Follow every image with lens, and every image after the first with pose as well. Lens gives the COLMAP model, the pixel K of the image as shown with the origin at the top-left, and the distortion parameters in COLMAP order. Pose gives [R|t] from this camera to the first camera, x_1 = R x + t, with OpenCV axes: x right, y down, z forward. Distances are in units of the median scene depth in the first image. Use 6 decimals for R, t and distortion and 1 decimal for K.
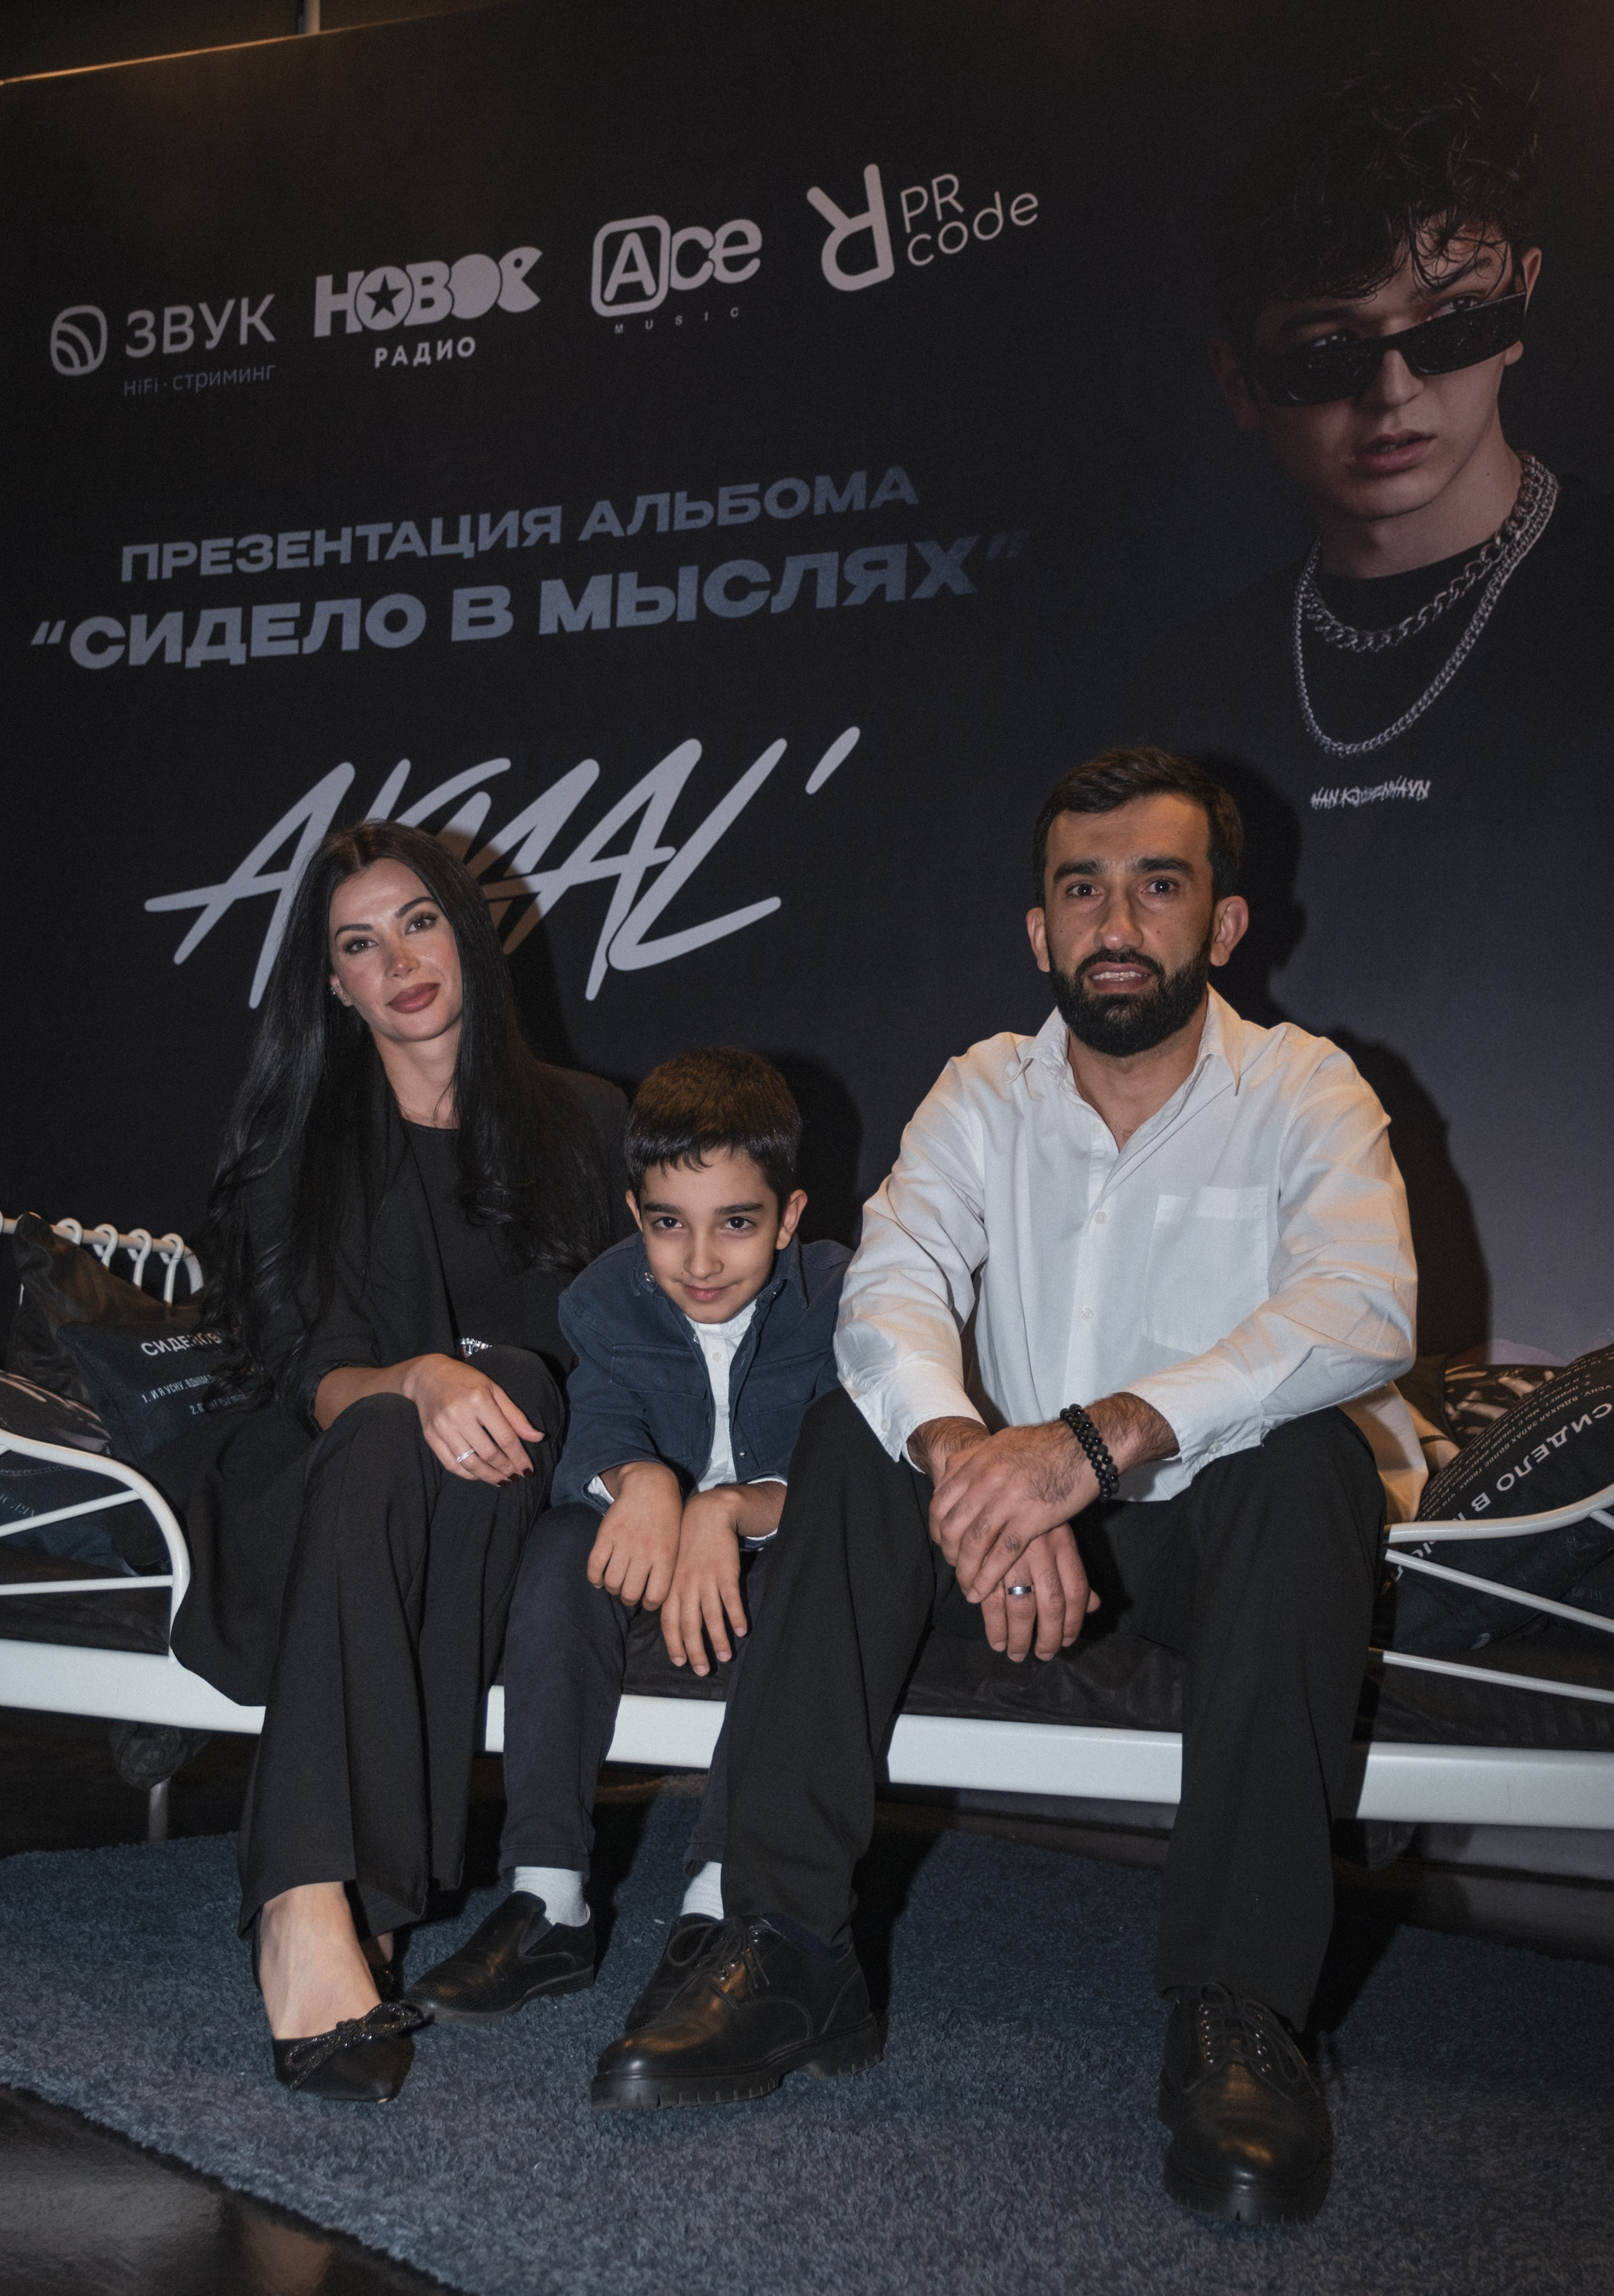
lens RADIAL K [[2515.6, 0, 855.7], [0, 2515.6, 1366.6], [0, 0, 1]] dist [0.091980, 0.000000]
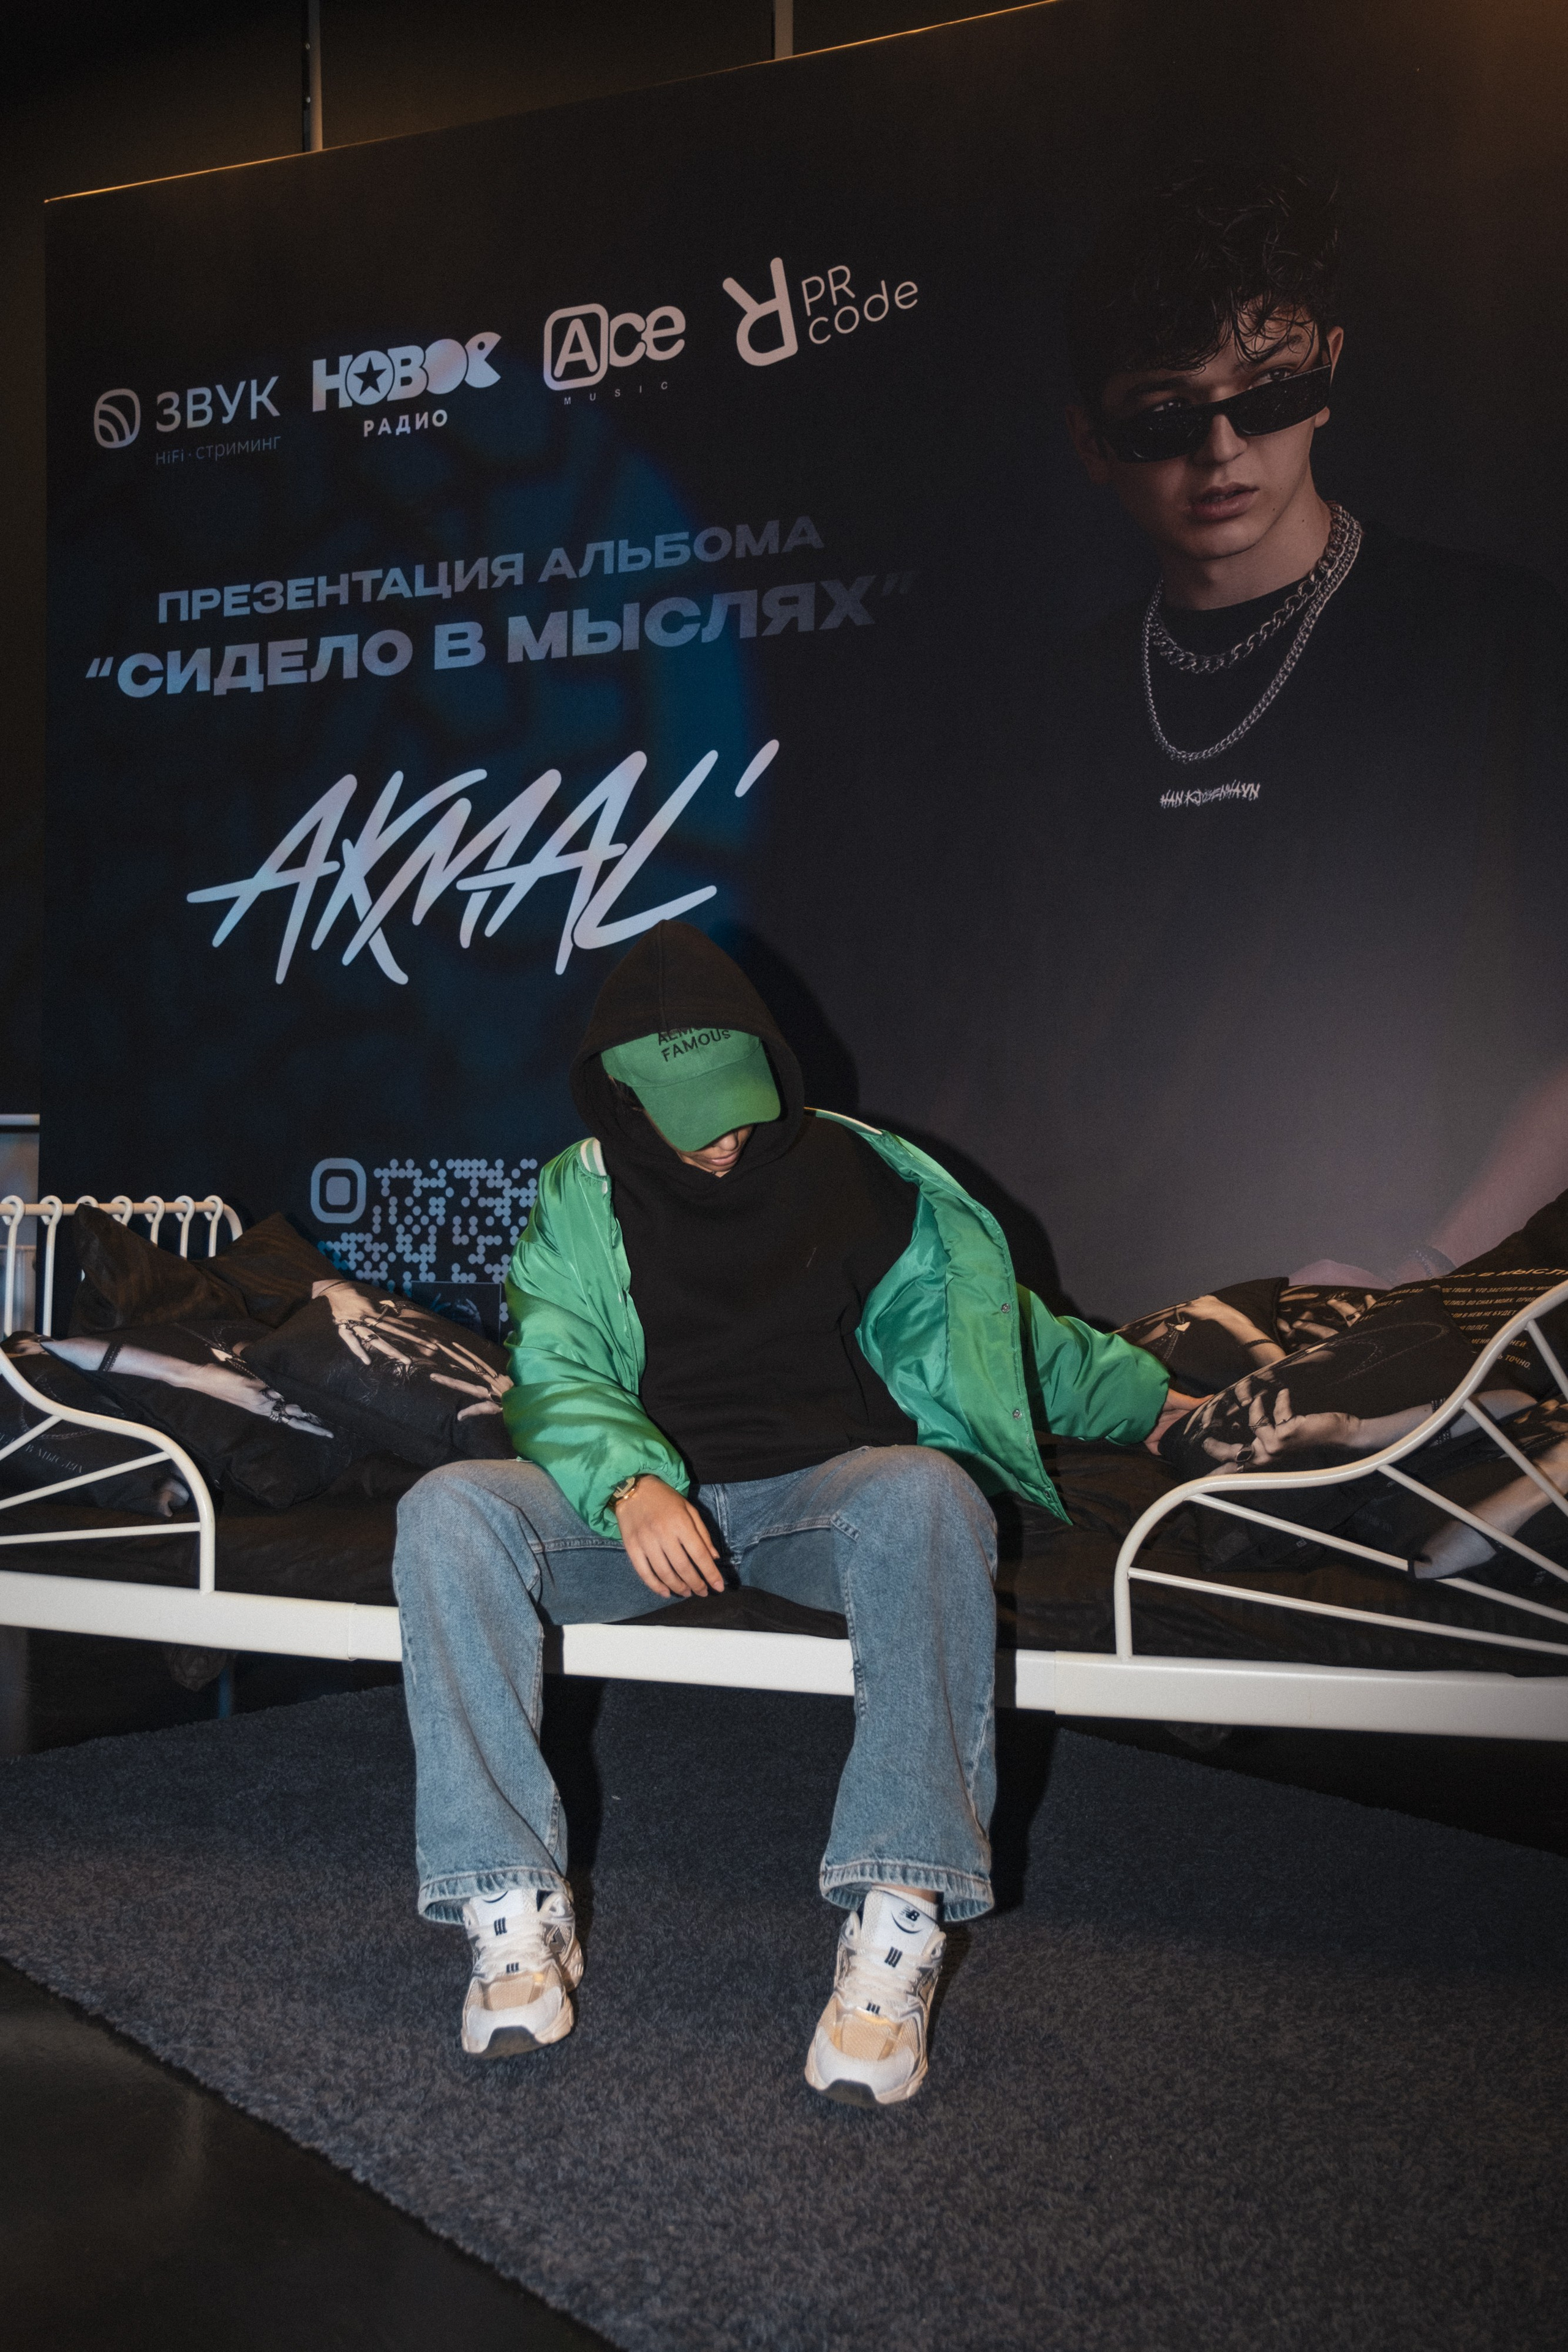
lens RADIAL K [[2102.4, 0, 829.7], [0, 2102.4, 1252.0], [0, 0, 1]] dist [0.030676, 0.027655]
pose [[0.999604, -0.025720, -0.011457, 0.029207], [0.026228, 0.998567, 0.046655, -0.057995], [0.010241, -0.046937, 0.998845, 0.011428]]
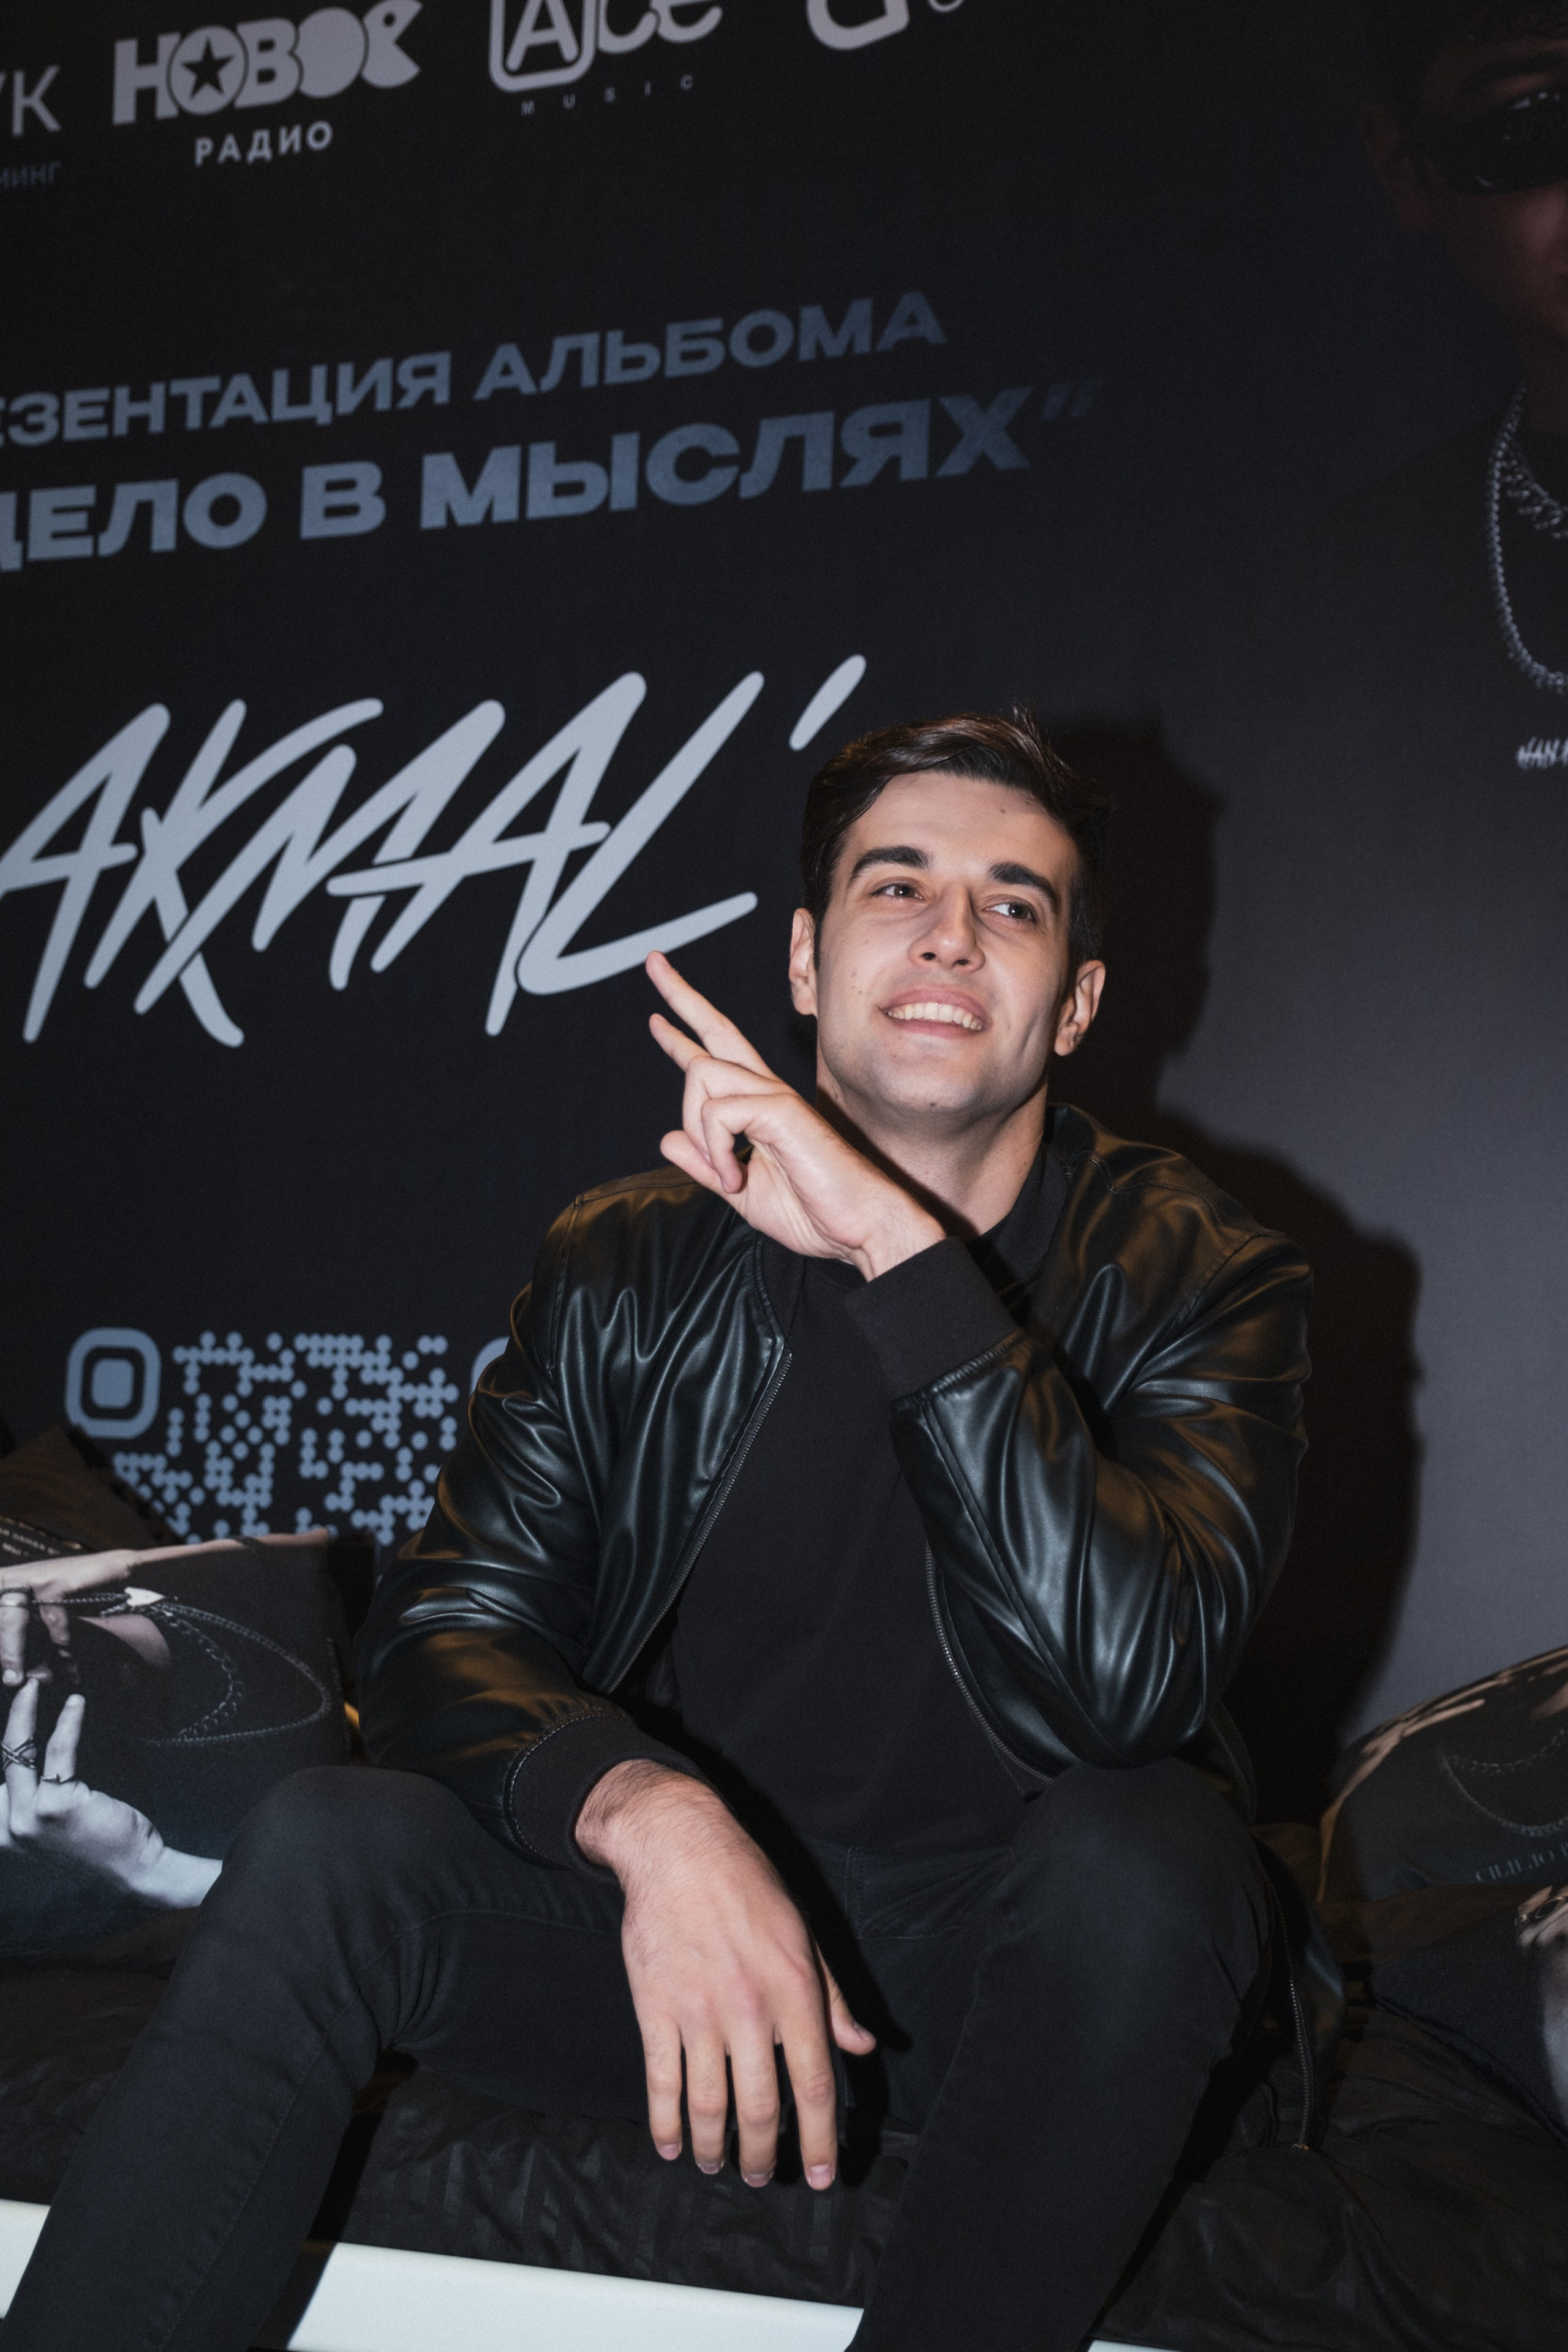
lens RADIAL K [[2772.9, 0, 837.0], [0, 2772.9, 1195.0], [0, 0, 1]] dist [0.140853, 0.000000]
pose [[0.999917, -0.008383, -0.009751, -0.000008], [0.008021, 0.999300, -0.036549, -0.069631], [0.010050, 0.036467, 0.999284, 0.213136]]
